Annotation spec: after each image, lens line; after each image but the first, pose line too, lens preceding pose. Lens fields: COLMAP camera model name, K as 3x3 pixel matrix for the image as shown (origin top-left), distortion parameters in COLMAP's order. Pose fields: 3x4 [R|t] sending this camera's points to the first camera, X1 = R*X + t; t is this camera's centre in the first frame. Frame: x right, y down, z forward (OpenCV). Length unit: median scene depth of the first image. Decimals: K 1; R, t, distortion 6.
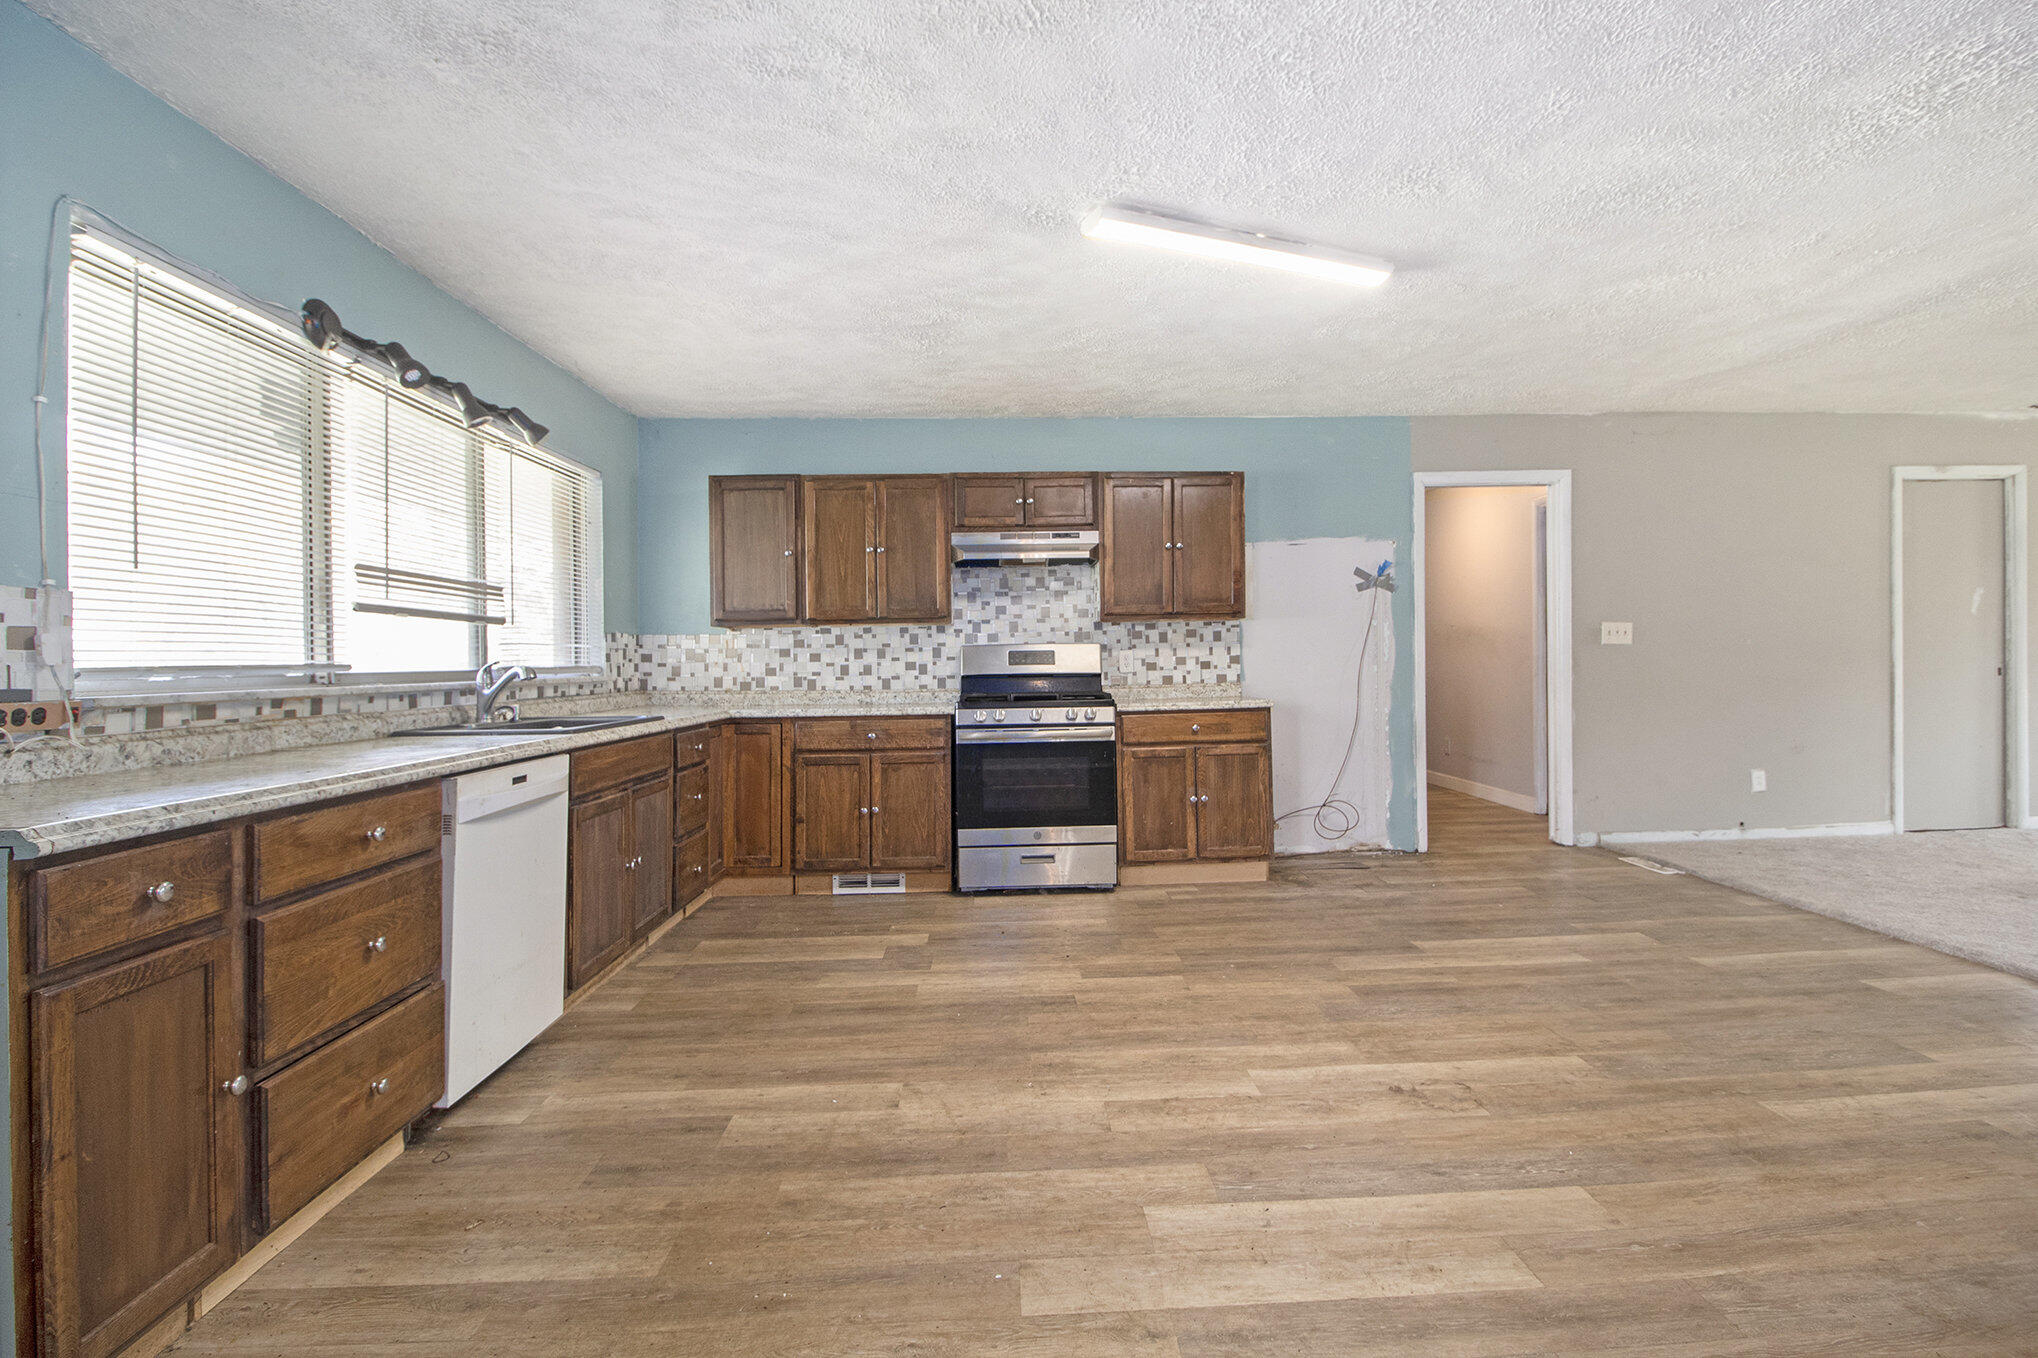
lens RADIAL K [[947.5, 0, 1040.6], [0, 947.5, 653.1], [0, 0, 1]] dist [-0.001598, -0.011971]
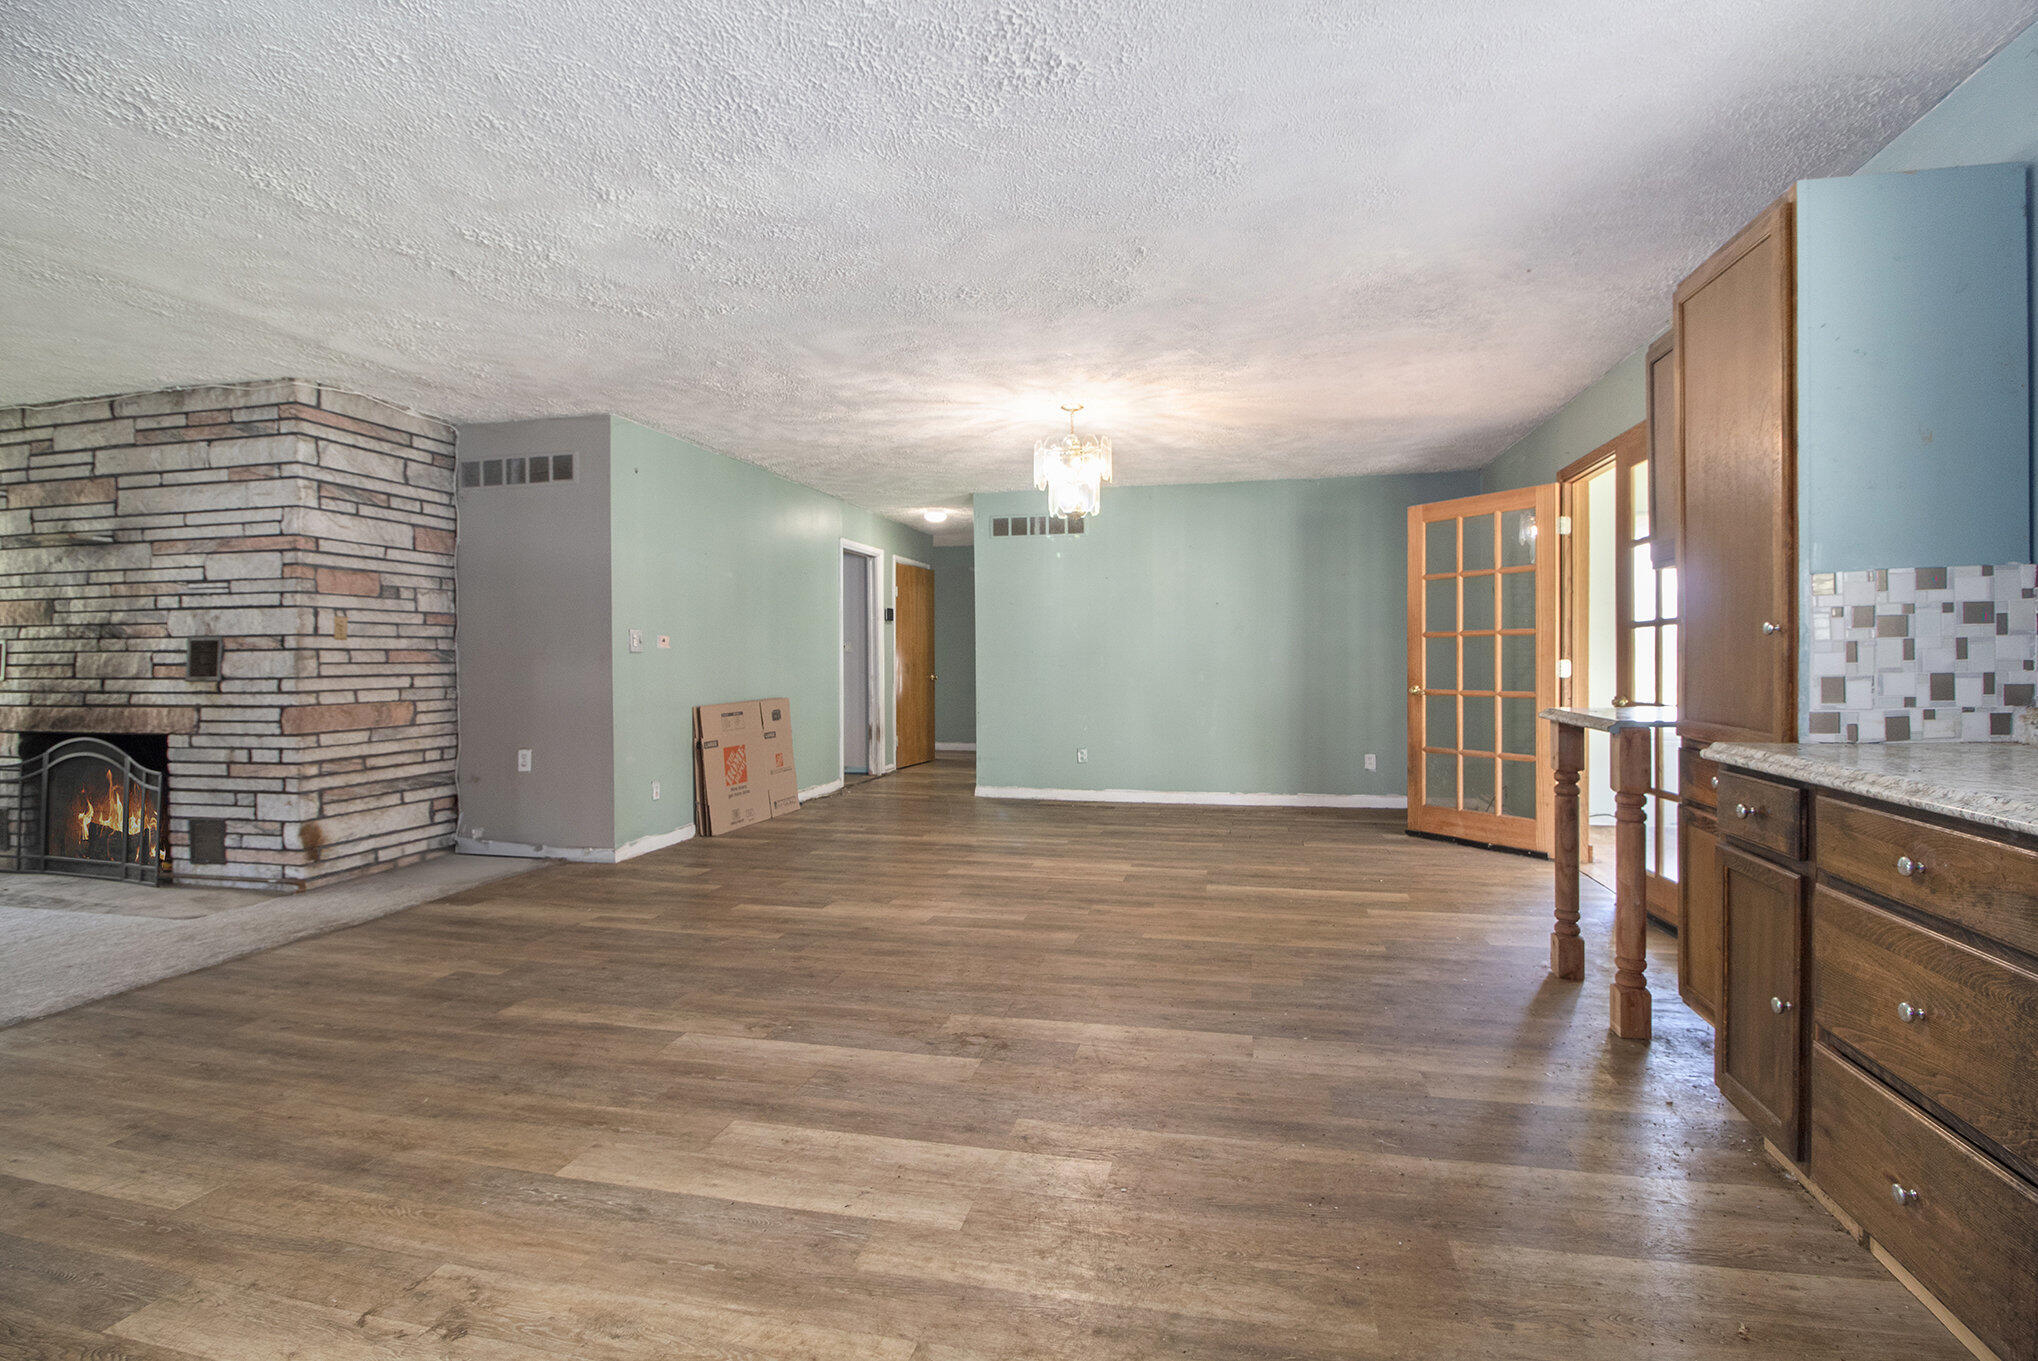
lens RADIAL K [[947.5, 0, 1042.4], [0, 947.5, 661.0], [0, 0, 1]] dist [-0.001598, -0.011971]
pose [[-0.964837, 0.021634, 0.261955, -0.145007], [0.020004, 0.999760, -0.008887, 0.013056], [-0.262085, -0.003334, -0.965039, 1.171338]]
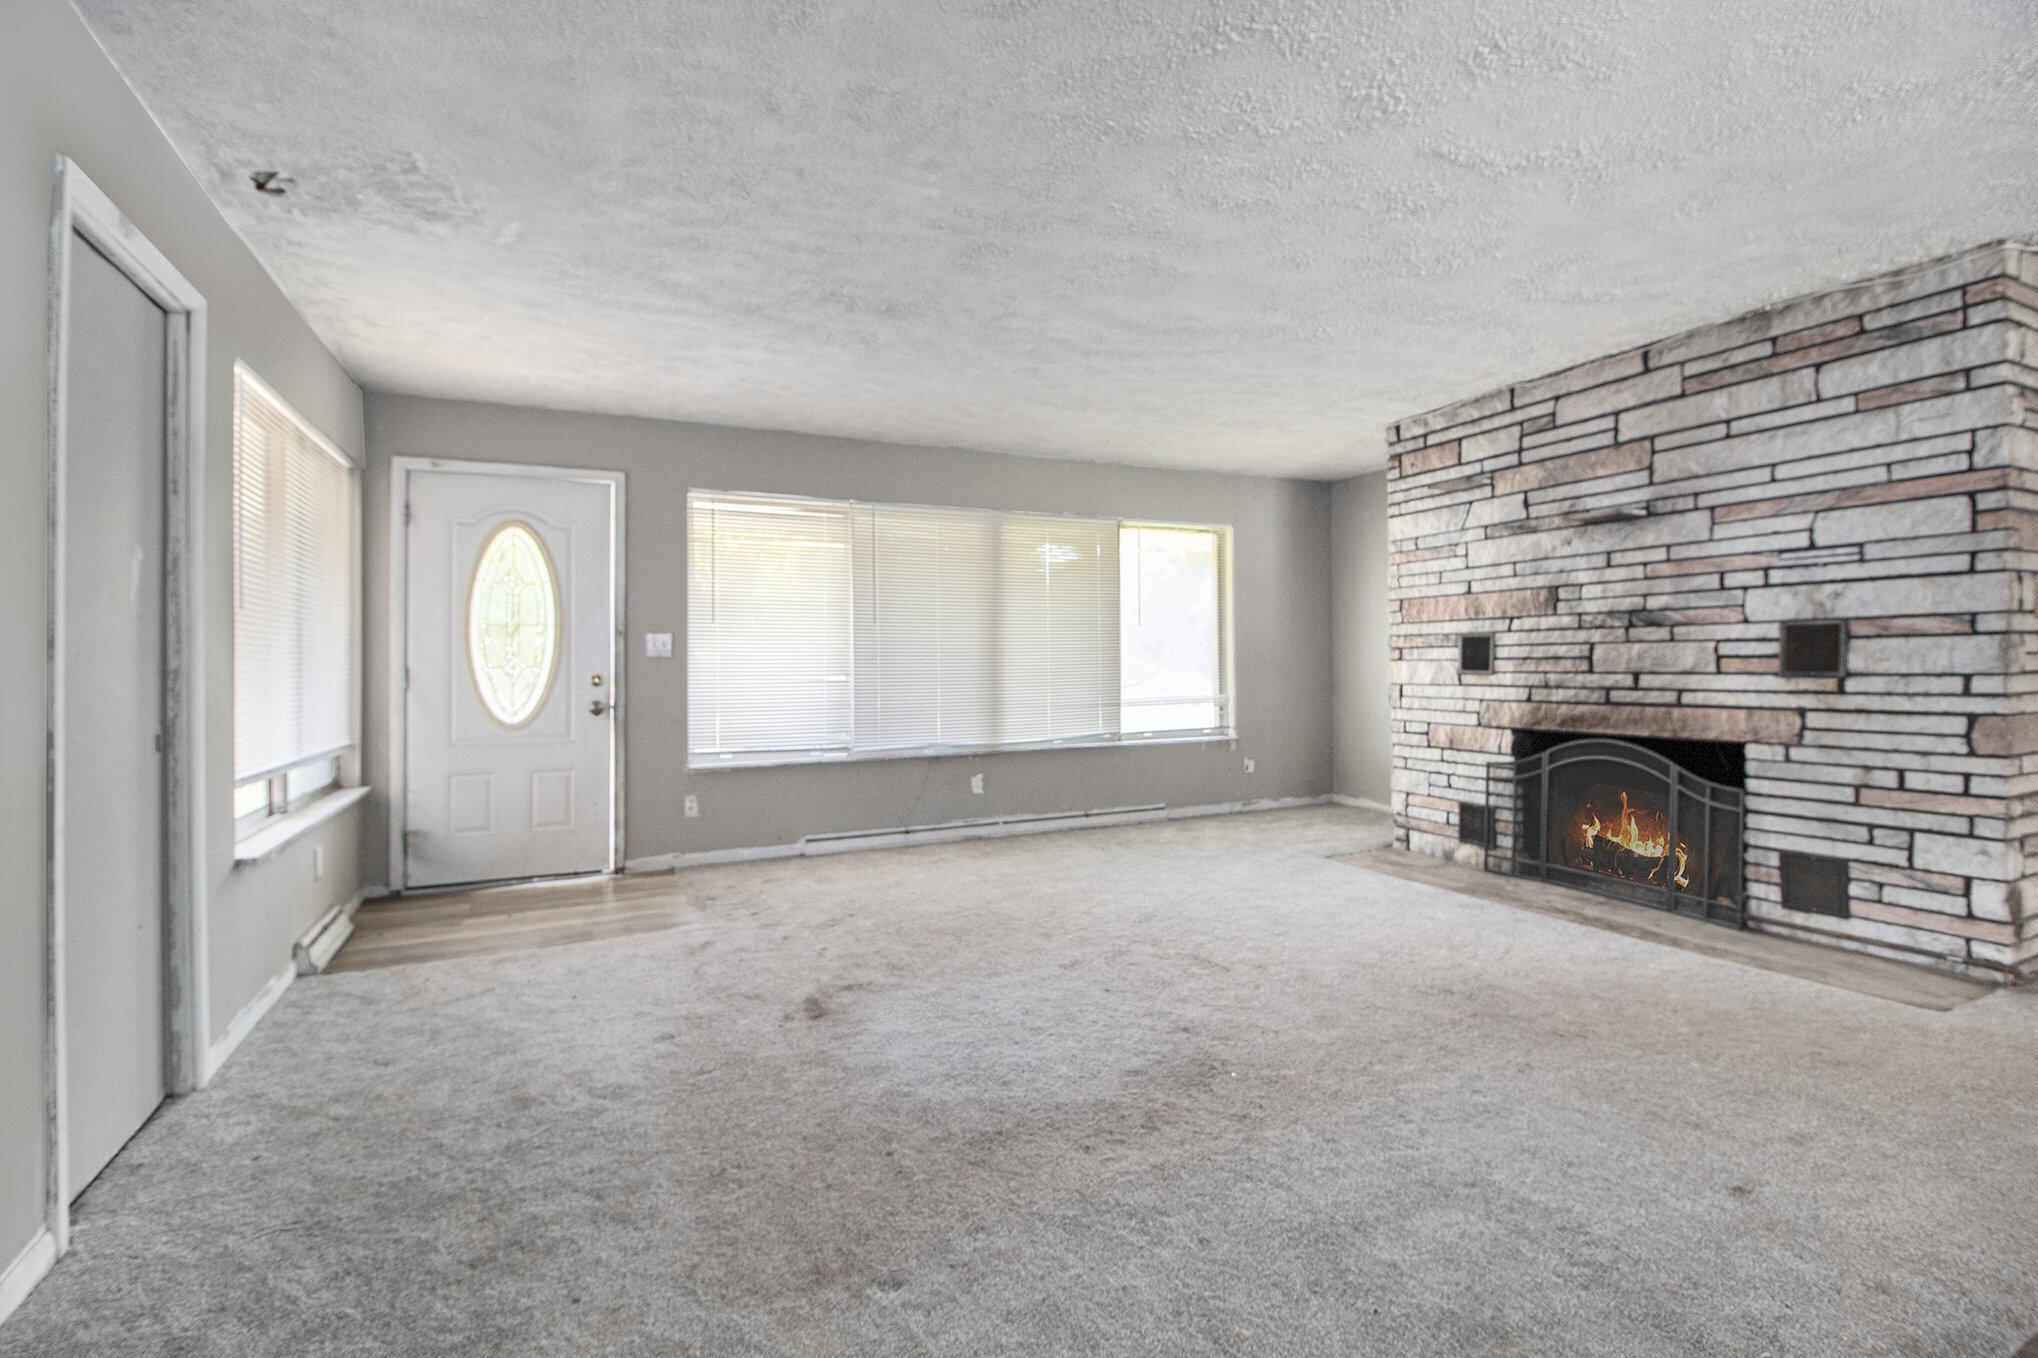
lens RADIAL K [[947.5, 0, 1027.6], [0, 947.5, 672.4], [0, 0, 1]] dist [-0.001598, -0.011971]
pose [[-0.382193, 0.014240, 0.923973, 0.814327], [0.015363, 0.999841, -0.009055, -0.005175], [-0.923955, 0.010735, -0.382351, 1.411483]]
